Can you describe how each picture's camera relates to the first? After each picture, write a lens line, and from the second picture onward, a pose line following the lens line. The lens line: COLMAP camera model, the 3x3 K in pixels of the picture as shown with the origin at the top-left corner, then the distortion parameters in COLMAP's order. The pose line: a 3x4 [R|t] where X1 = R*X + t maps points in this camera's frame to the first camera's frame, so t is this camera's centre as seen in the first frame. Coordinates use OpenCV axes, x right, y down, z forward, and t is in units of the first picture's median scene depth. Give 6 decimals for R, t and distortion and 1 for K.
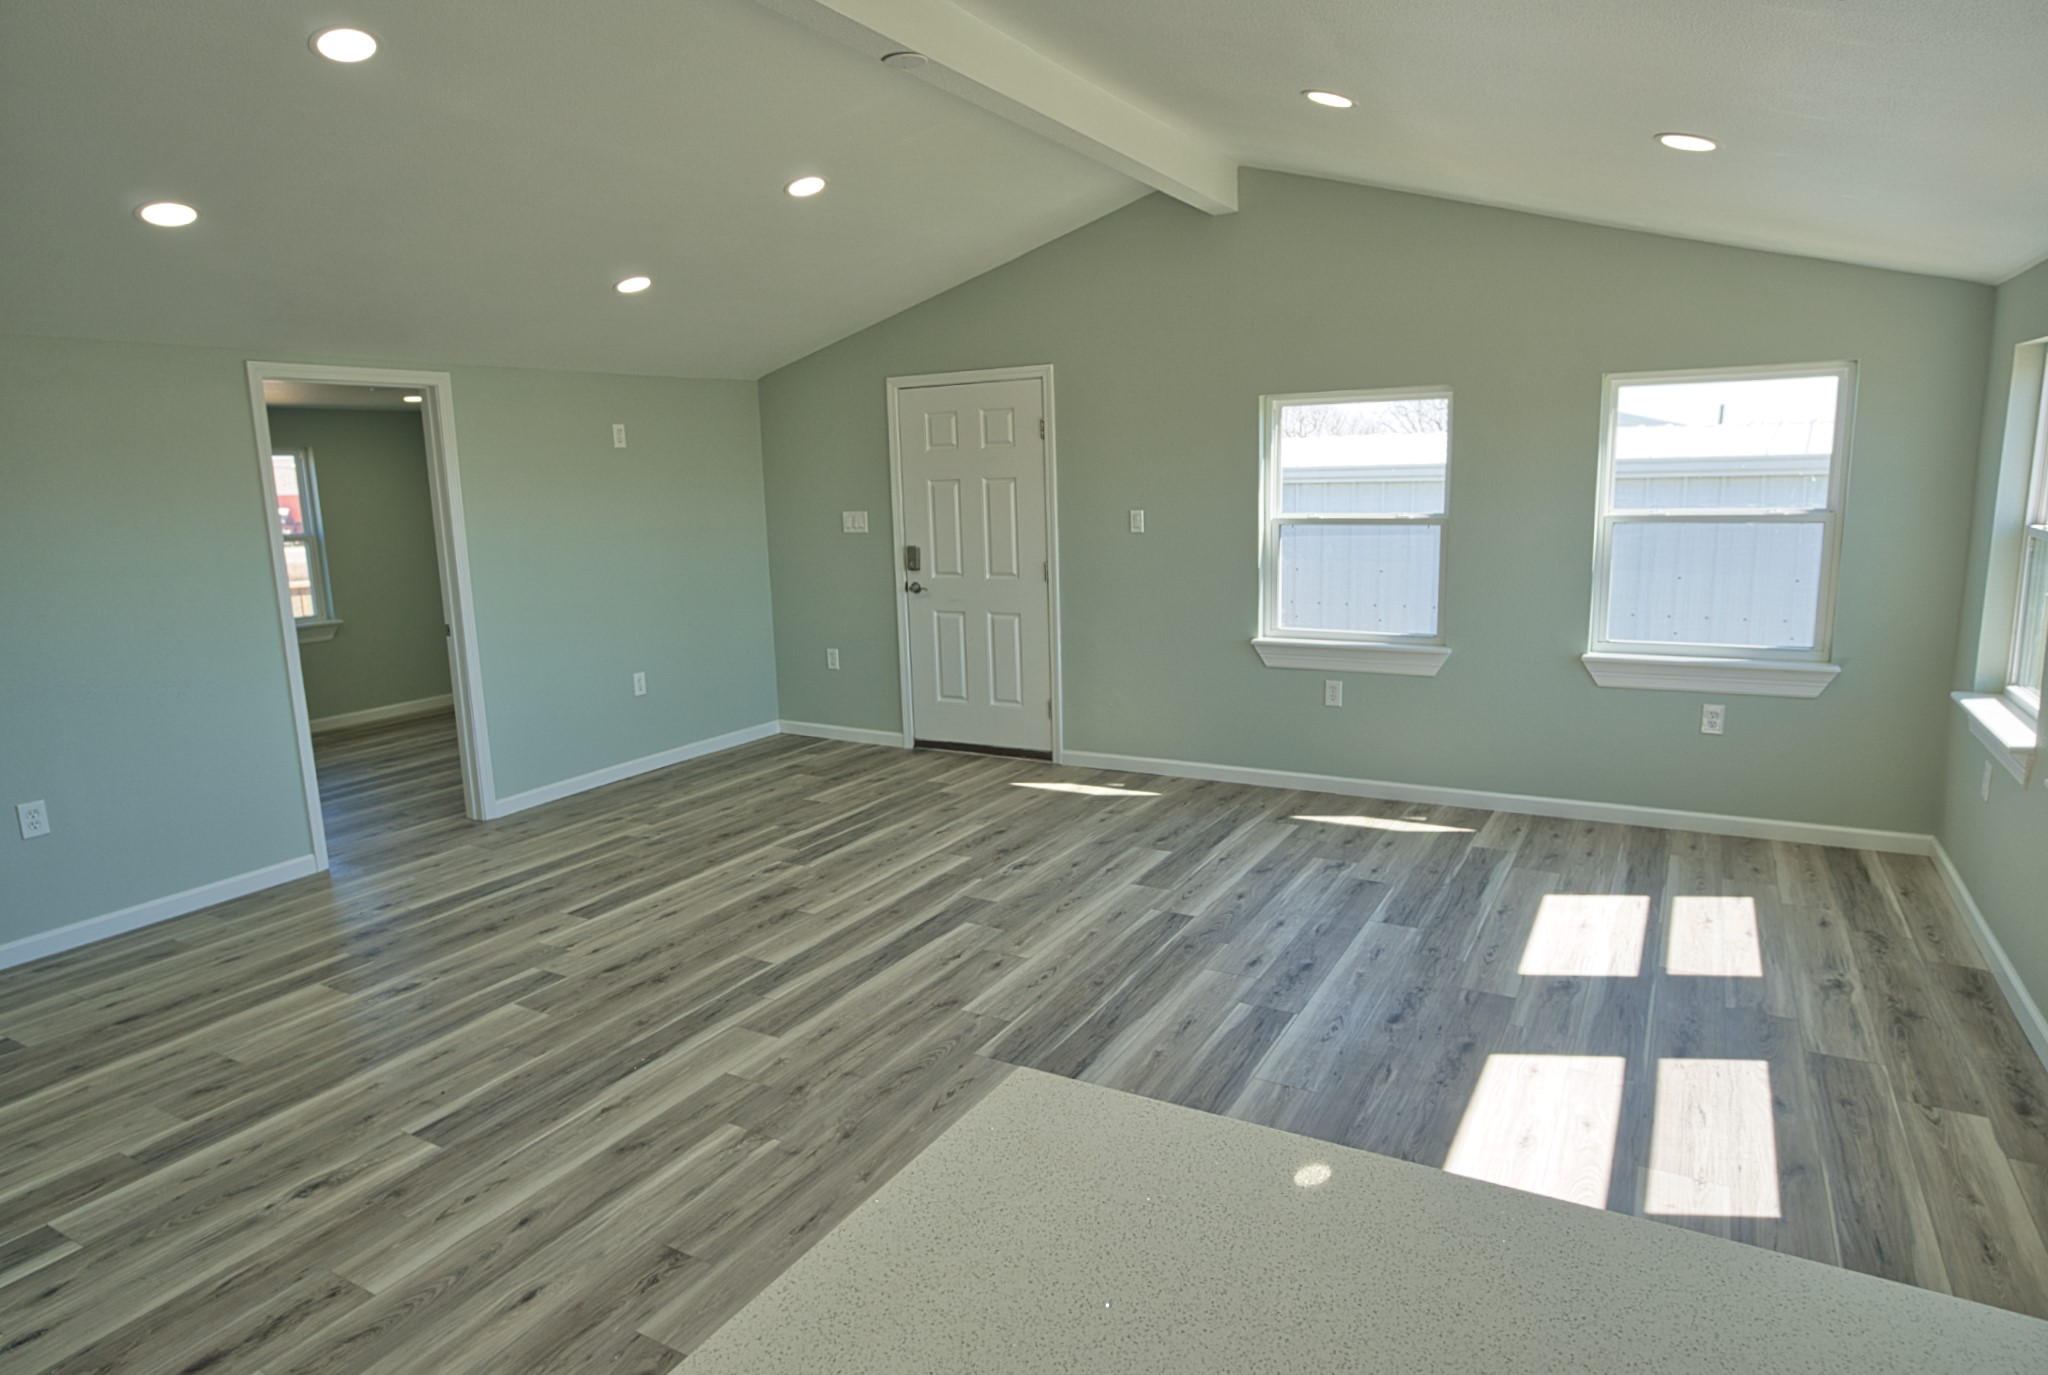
lens RADIAL K [[1205.1, 0, 1024.0], [0, 1205.1, 687.5], [0, 0, 1]] dist [-0.033899, 0.022418]
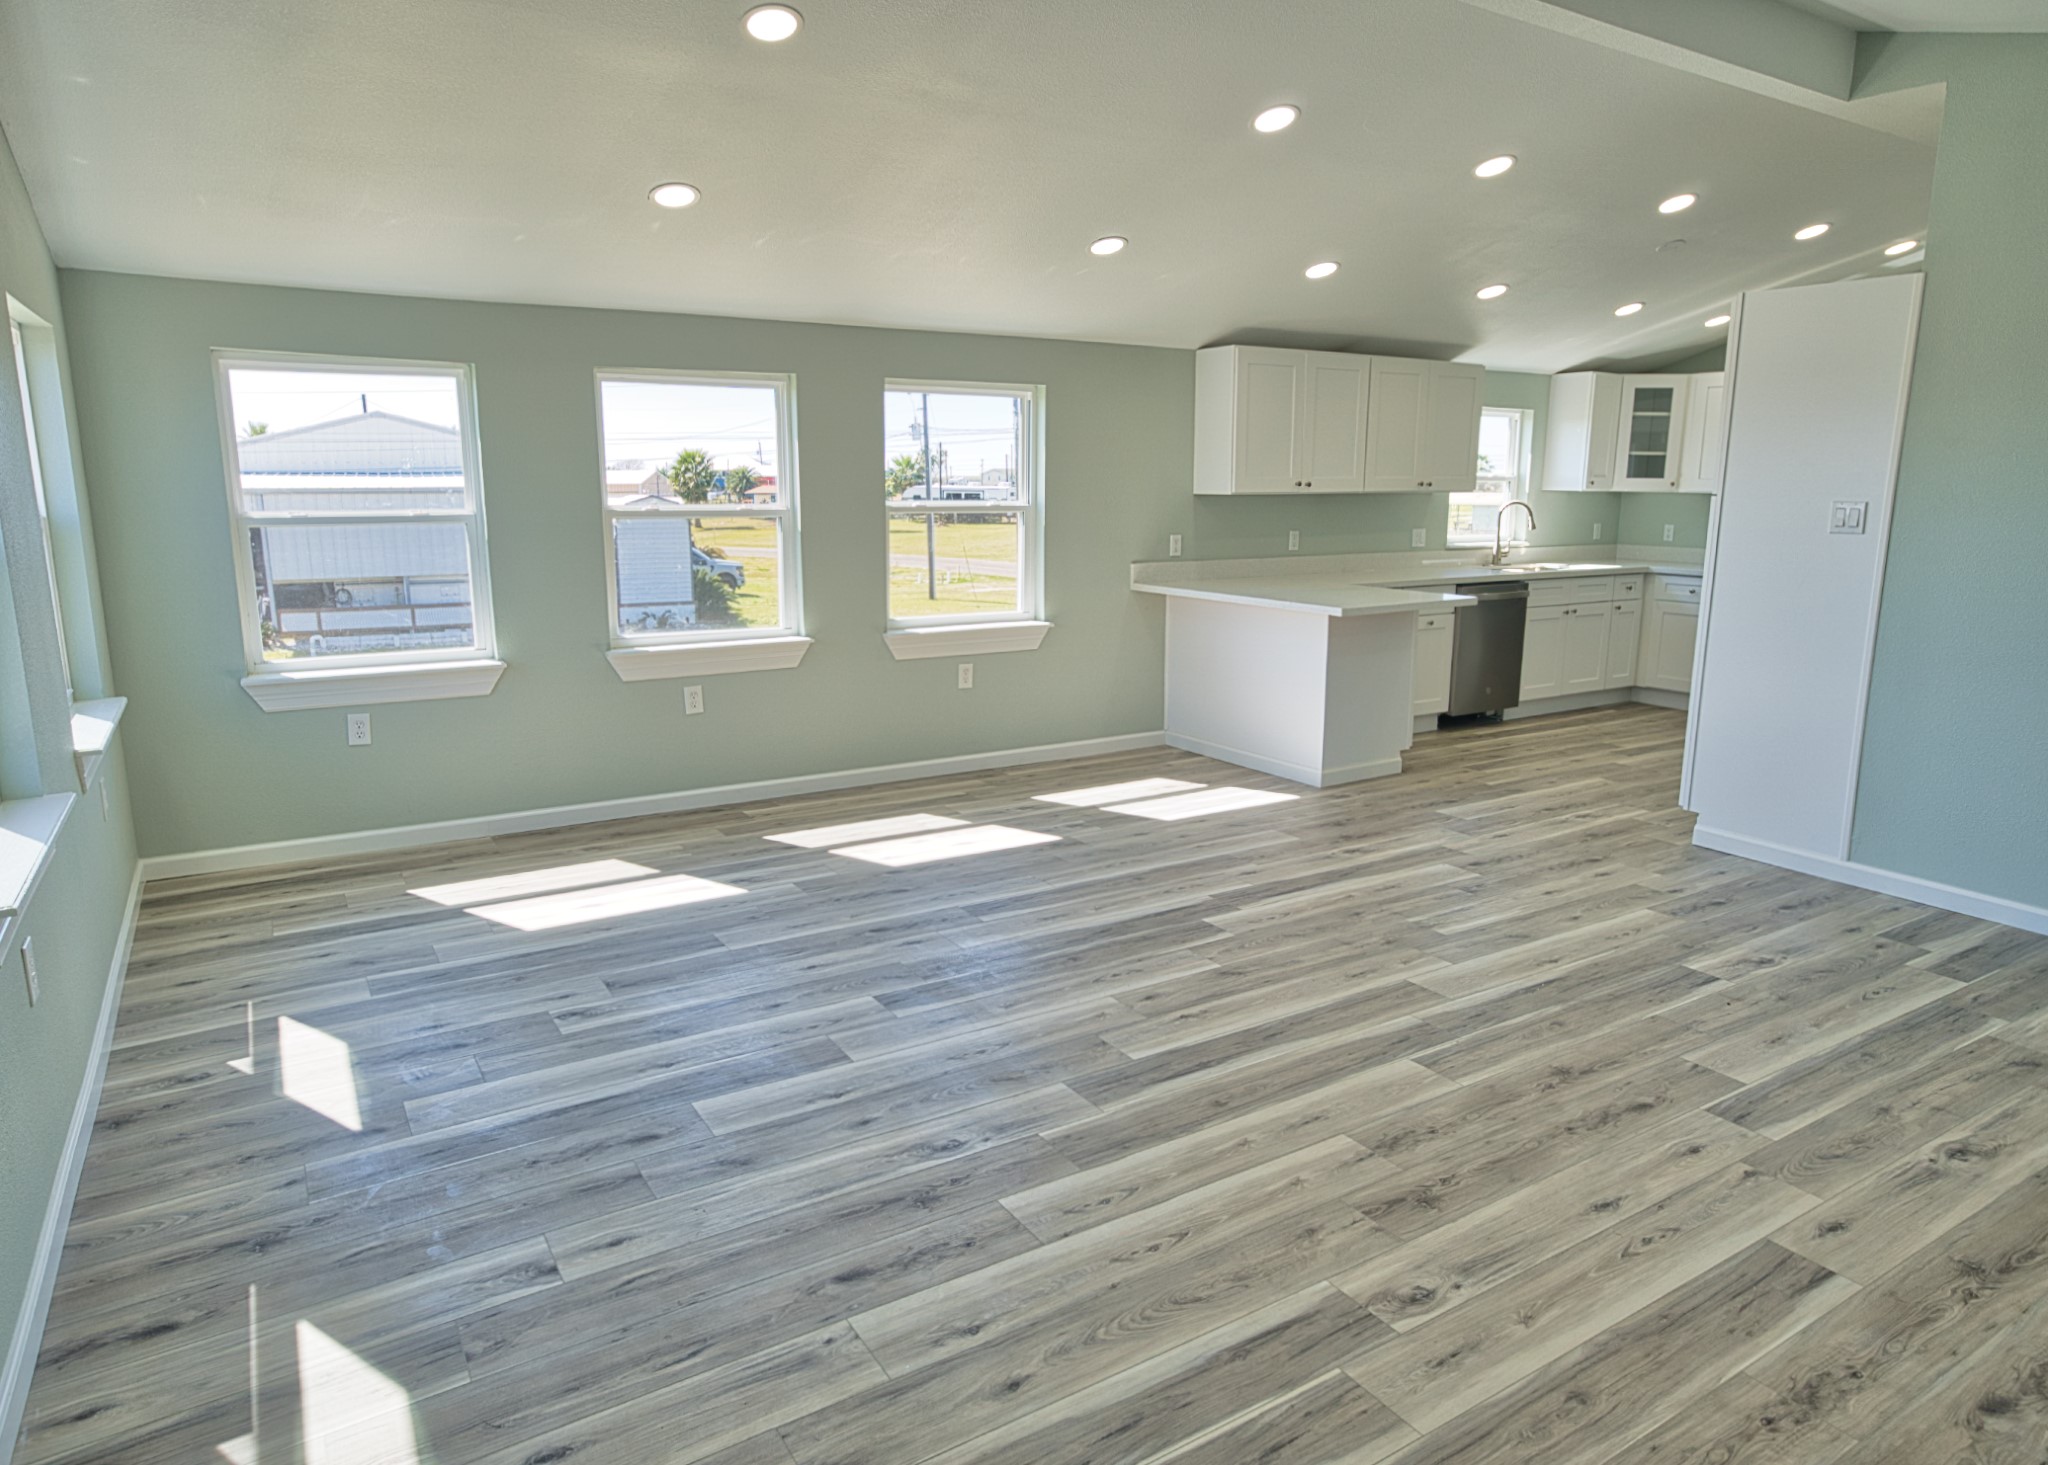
lens RADIAL K [[1249.0, 0, 1024.0], [0, 1249.0, 732.5], [0, 0, 1]] dist [-0.020390, 0.001987]
pose [[-0.879578, -0.067475, 0.470945, -0.369905], [0.107233, 0.936301, 0.334427, -0.273309], [-0.463511, 0.344656, -0.816315, 1.780372]]
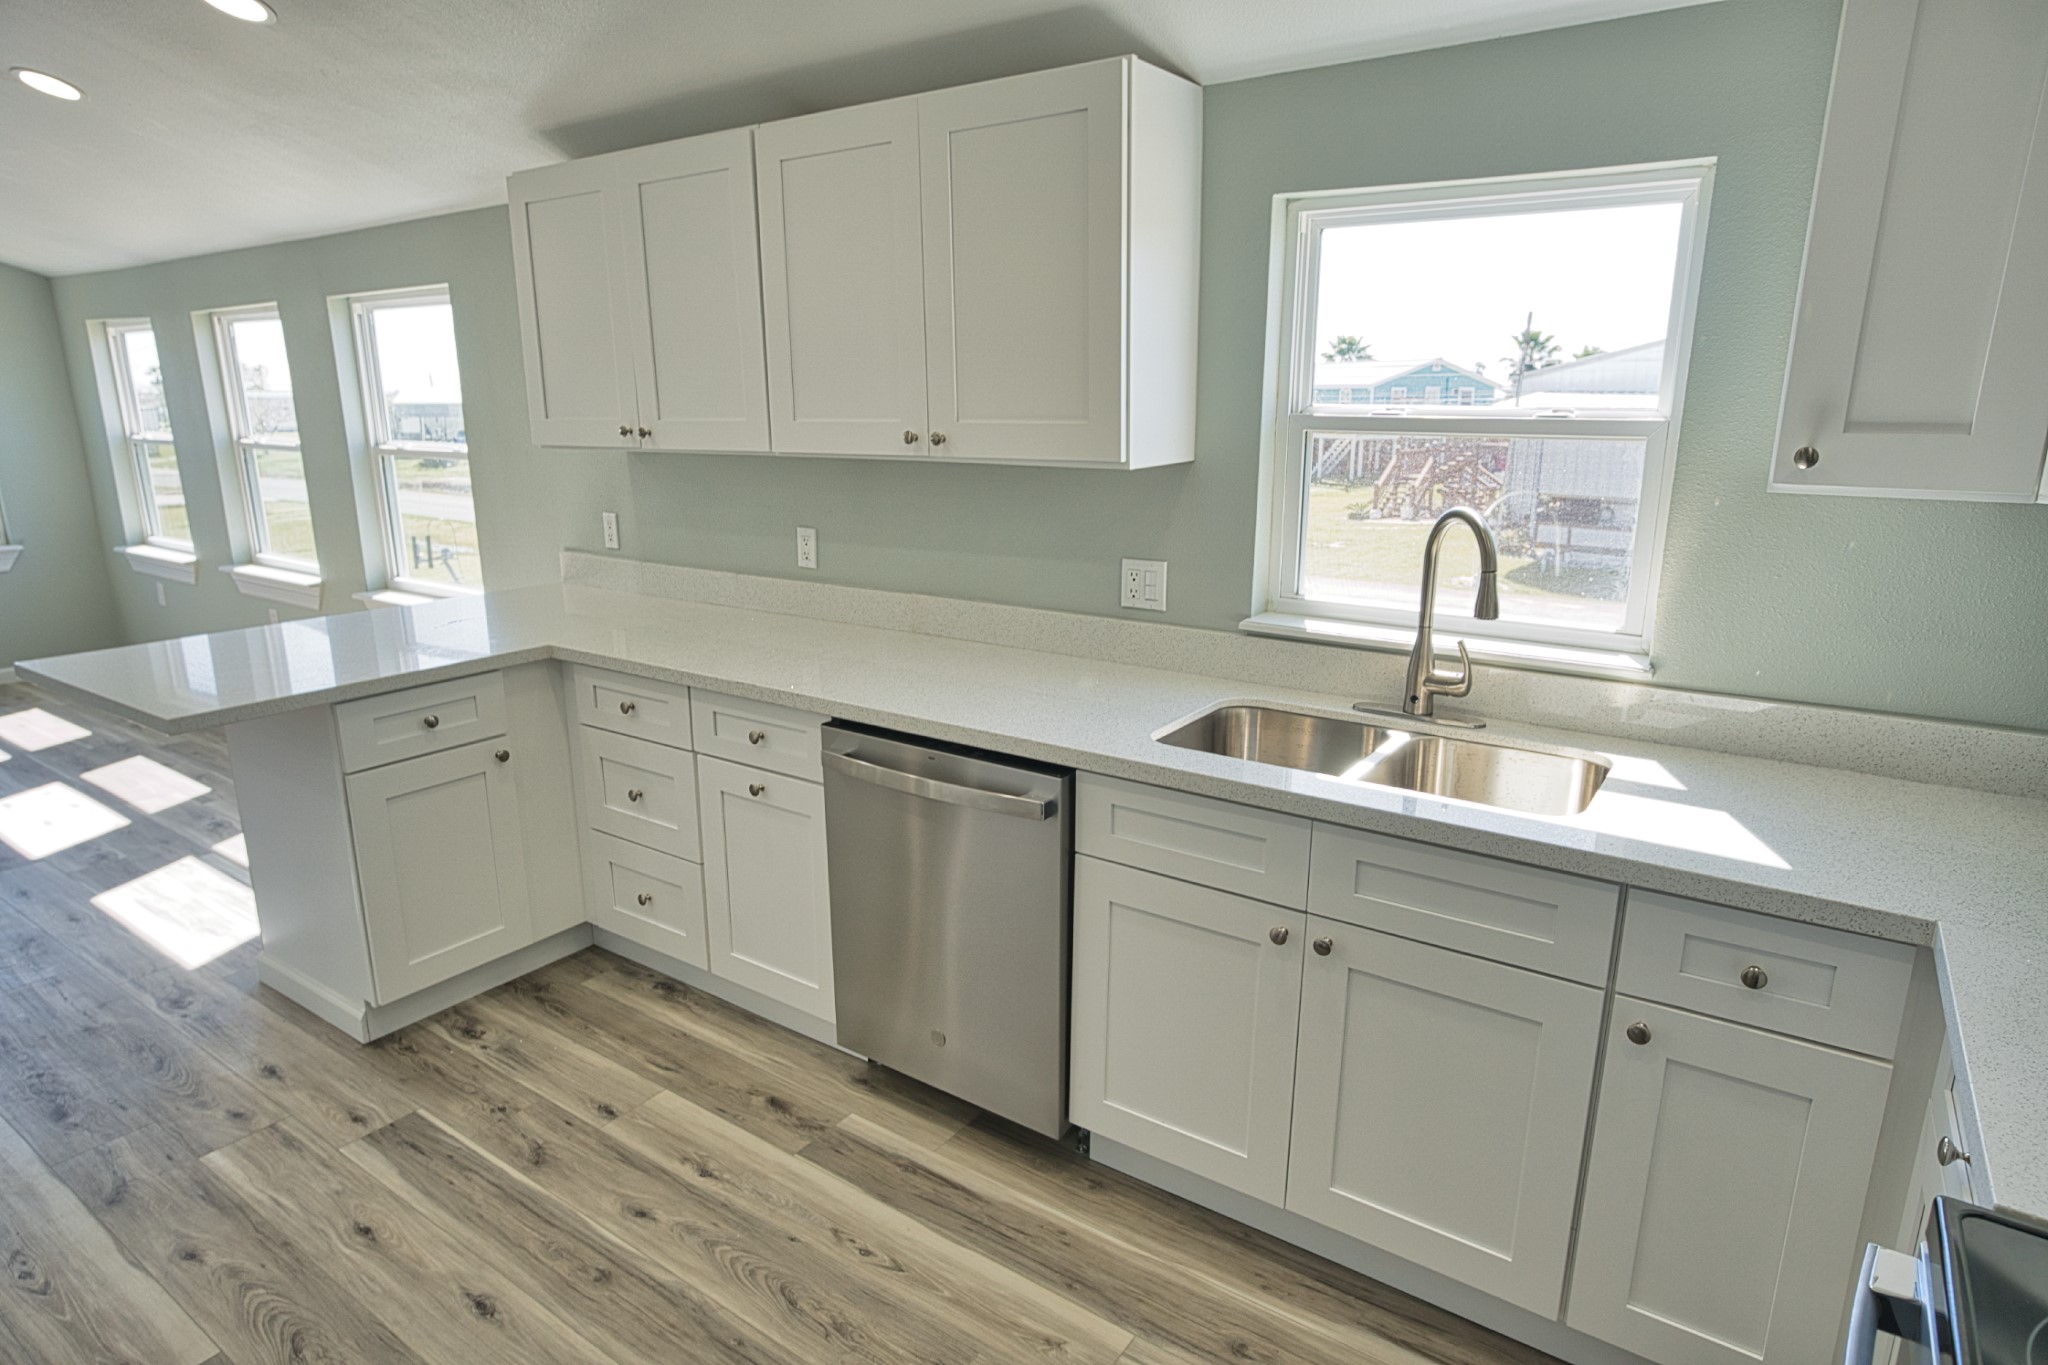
lens RADIAL K [[1153.8, 0, 1026.1], [0, 1153.8, 692.6], [0, 0, 1]] dist [-0.035133, 0.025522]
pose [[0.095110, -0.221416, 0.970530, -0.656059], [0.173262, 0.963751, 0.202890, 0.098966], [-0.980273, 0.148859, 0.130025, -0.359723]]
